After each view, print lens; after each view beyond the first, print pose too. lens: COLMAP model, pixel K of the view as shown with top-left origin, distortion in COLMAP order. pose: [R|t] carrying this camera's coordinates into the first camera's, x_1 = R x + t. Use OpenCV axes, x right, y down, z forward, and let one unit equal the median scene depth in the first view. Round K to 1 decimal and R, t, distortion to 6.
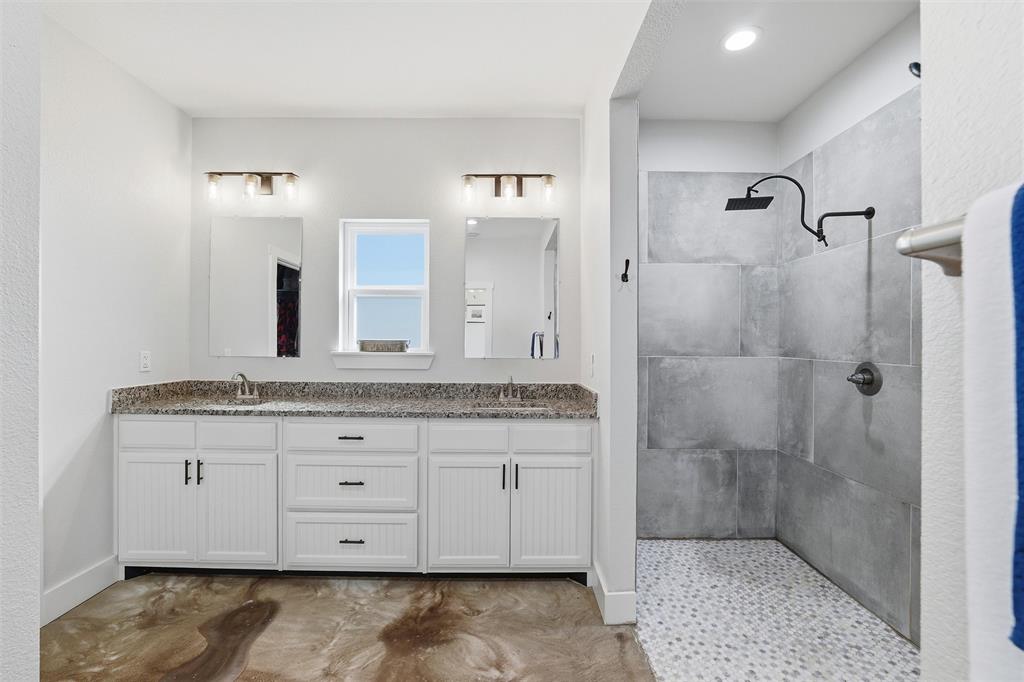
lens RADIAL K [[415.1, 0, 496.8], [0, 415.1, 344.0], [0, 0, 1]] dist [-0.015420, 0.001141]
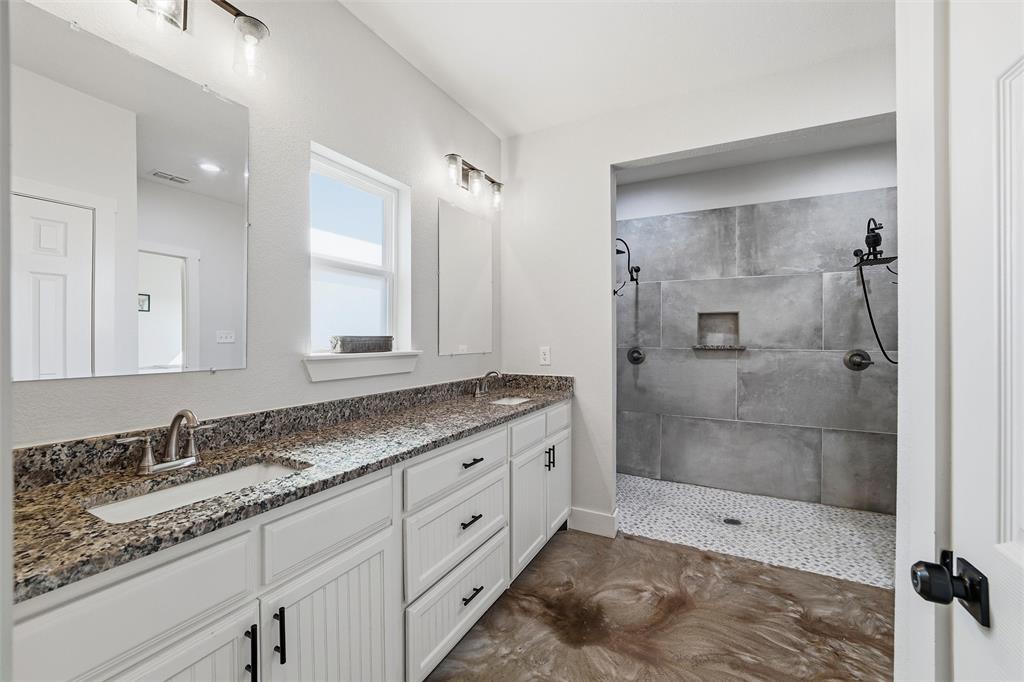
lens RADIAL K [[415.1, 0, 505.0], [0, 415.1, 338.3], [0, 0, 1]] dist [-0.015420, 0.001141]
pose [[0.469181, -0.007756, 0.883068, -0.993159], [0.002792, 0.999969, 0.007299, -0.011276], [-0.883098, -0.000959, 0.469189, 0.575080]]
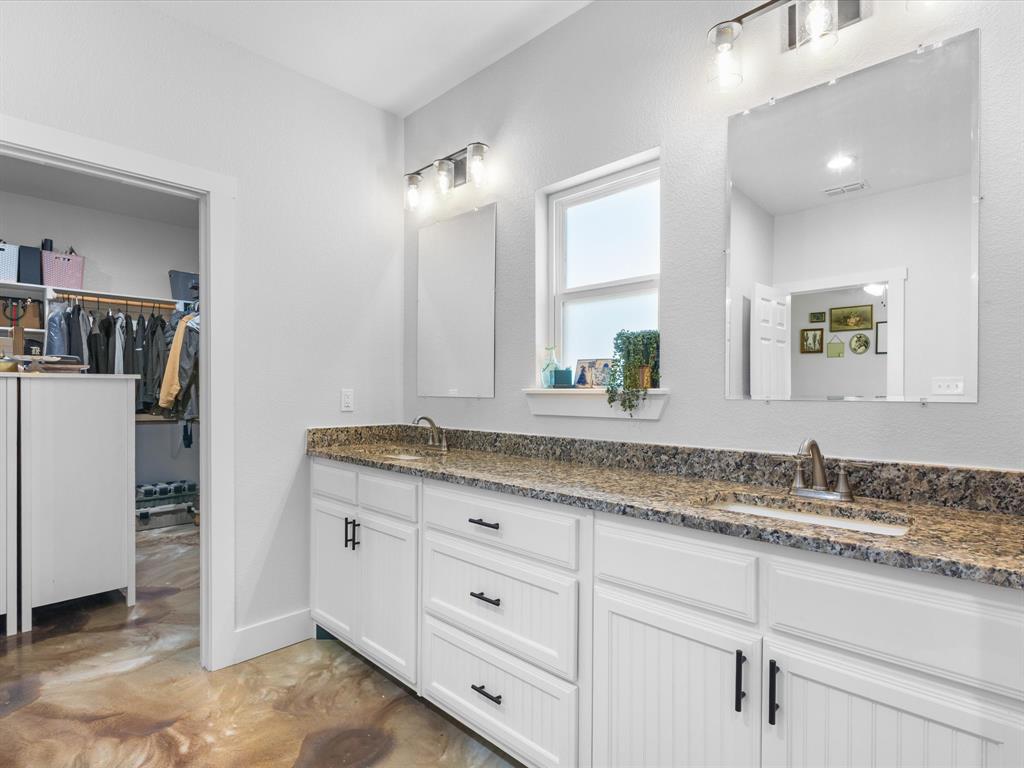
lens RADIAL K [[519.1, 0, 509.2], [0, 519.1, 391.2], [0, 0, 1]] dist [0.000939, -0.001096]
pose [[0.727172, -0.006911, -0.686420, 0.203894], [0.000228, 0.999952, -0.009826, 0.037049], [0.686455, 0.006989, 0.727139, 0.457726]]
